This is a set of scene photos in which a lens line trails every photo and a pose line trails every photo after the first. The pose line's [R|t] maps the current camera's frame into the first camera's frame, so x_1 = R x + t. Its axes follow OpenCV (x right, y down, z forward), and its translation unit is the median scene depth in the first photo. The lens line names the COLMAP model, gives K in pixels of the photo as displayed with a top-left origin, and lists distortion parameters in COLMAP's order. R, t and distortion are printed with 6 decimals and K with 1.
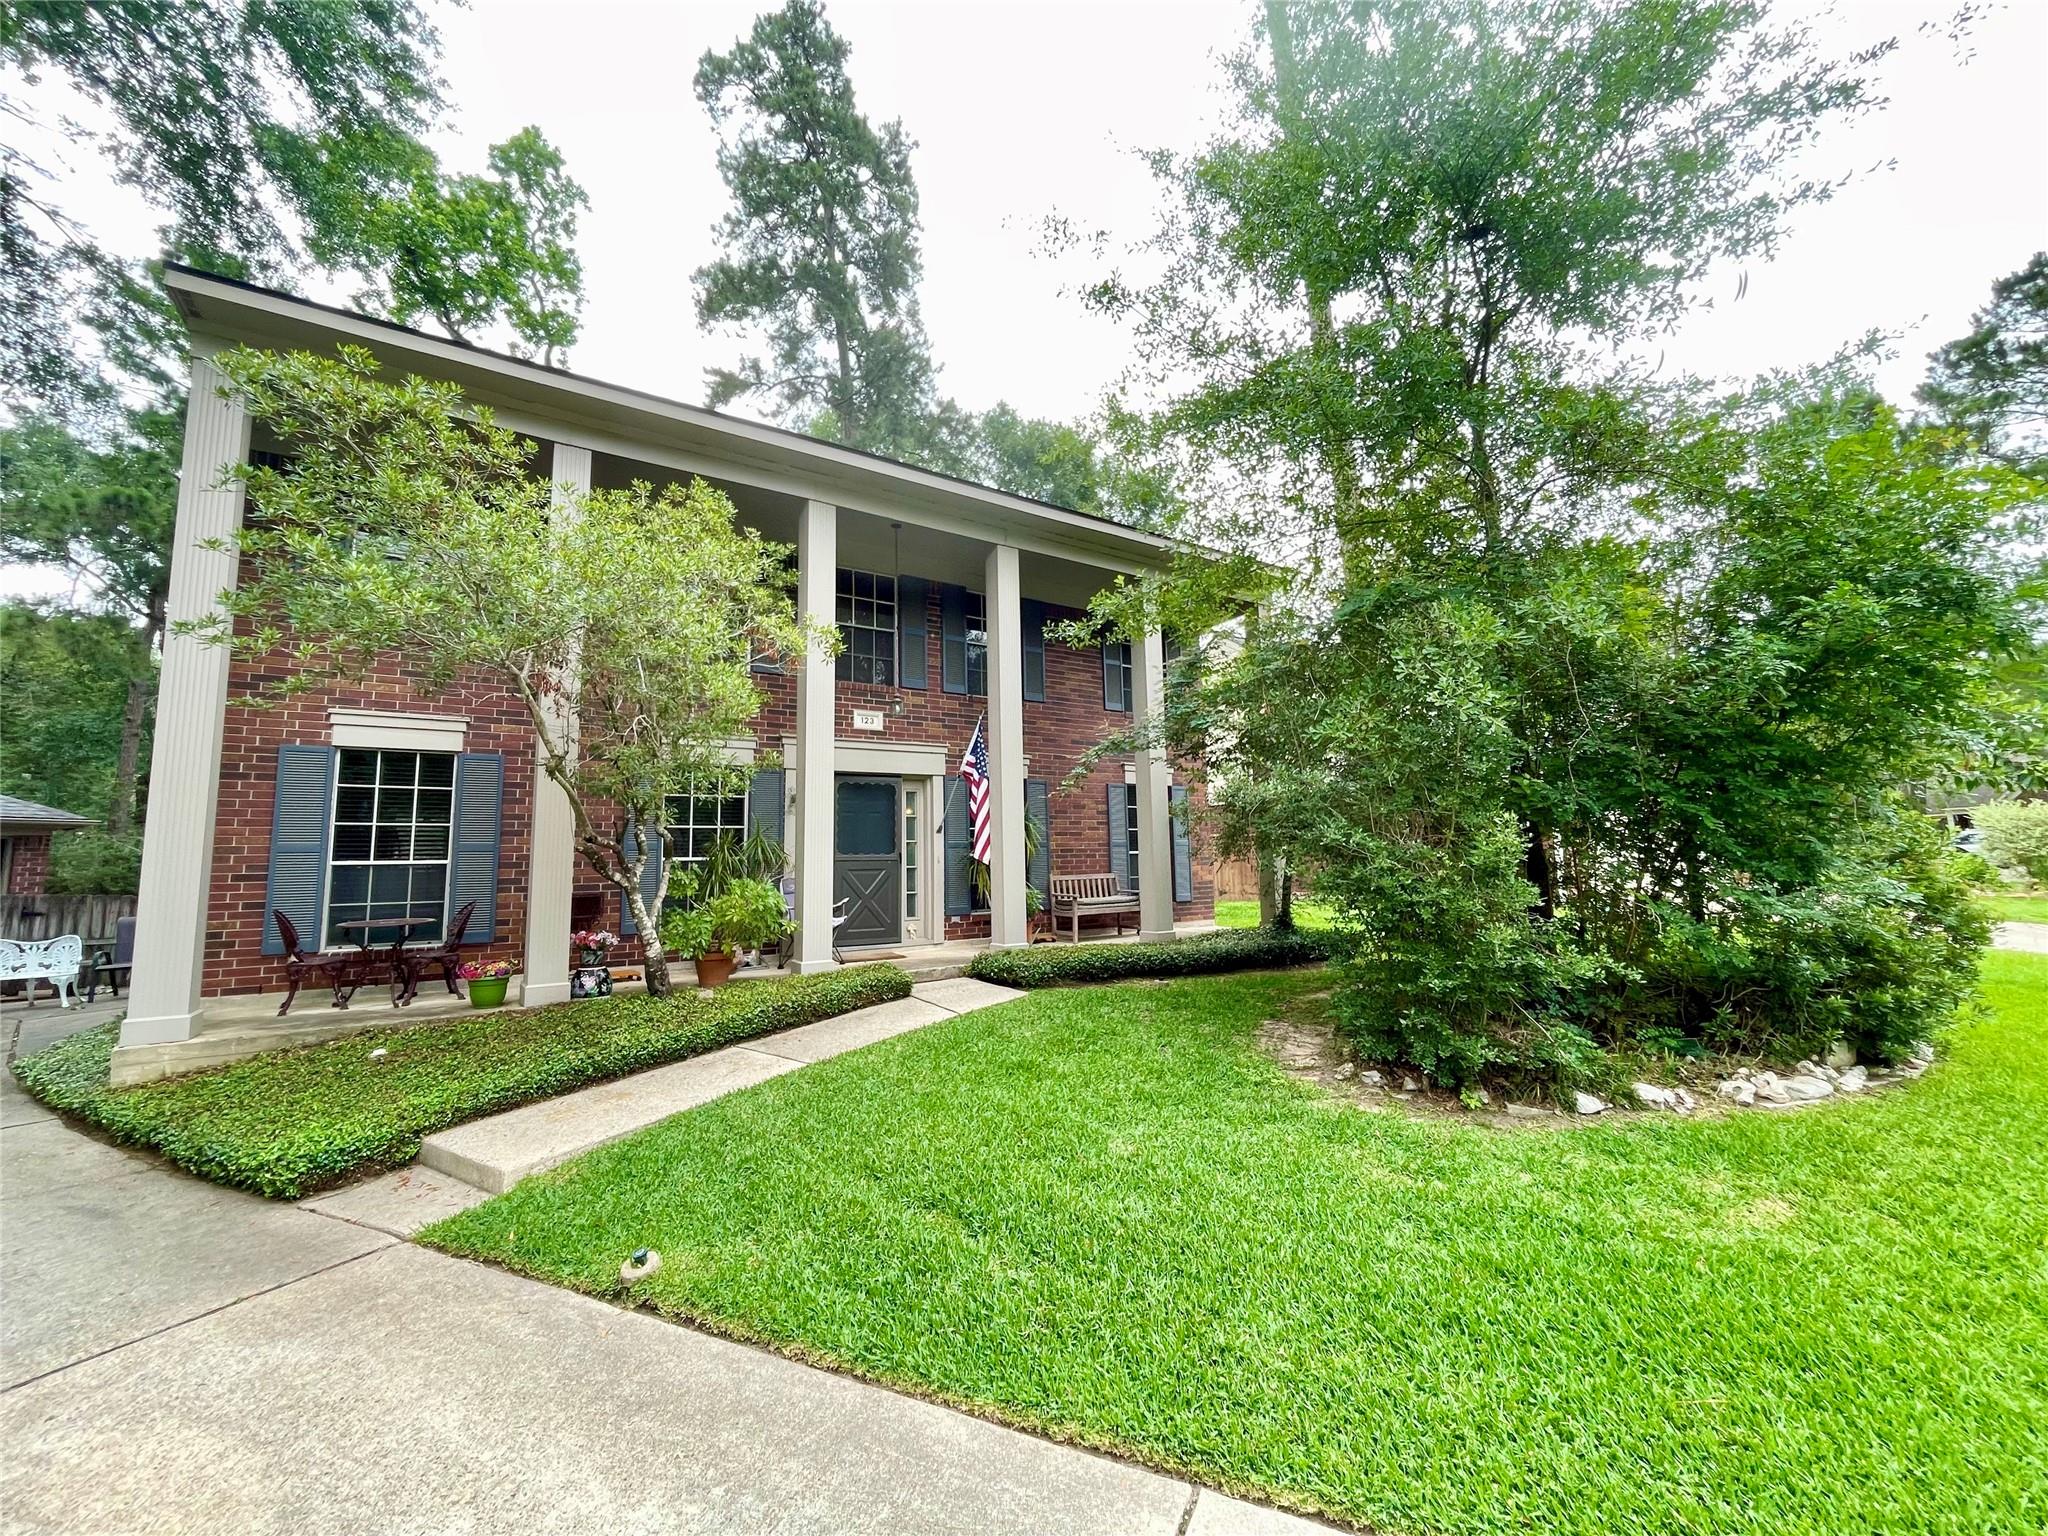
lens RADIAL K [[830.1, 0, 1030.5], [0, 830.1, 761.1], [0, 0, 1]] dist [0.002045, -0.003443]
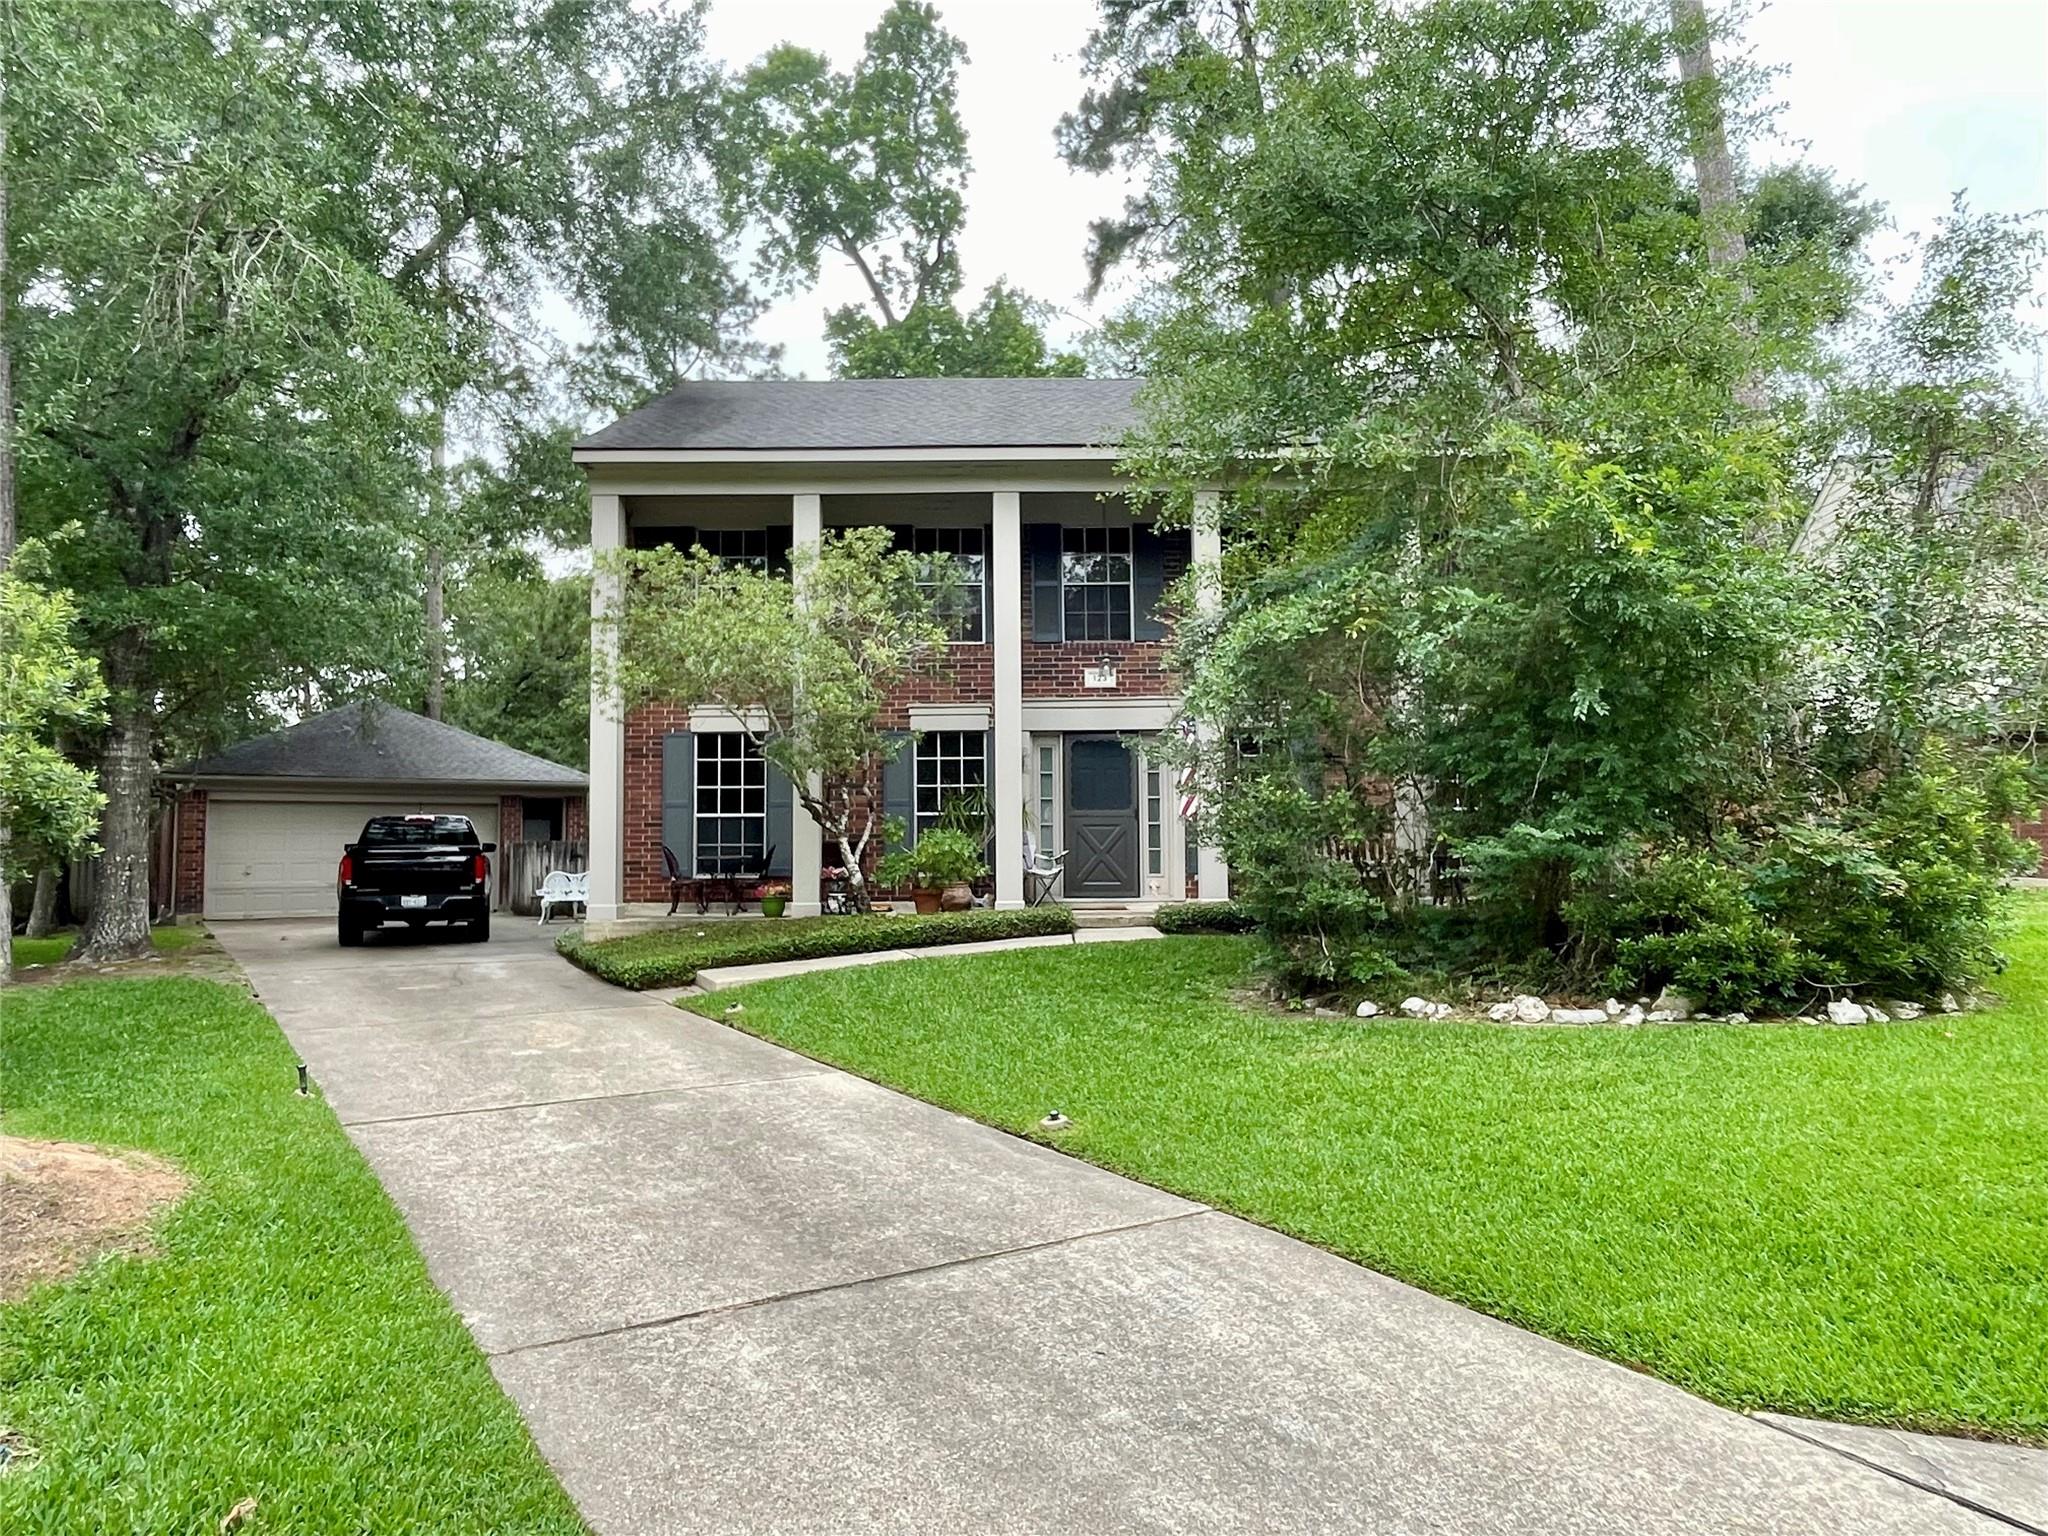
lens RADIAL K [[1356.1, 0, 1024.0], [0, 1356.1, 768.0], [0, 0, 1]] dist [-0.000361, -0.002285]
pose [[0.832090, -0.017219, -0.554373, 0.812123], [0.059349, 0.996543, 0.058128, -0.052598], [0.551456, -0.081269, 0.830236, -0.539816]]
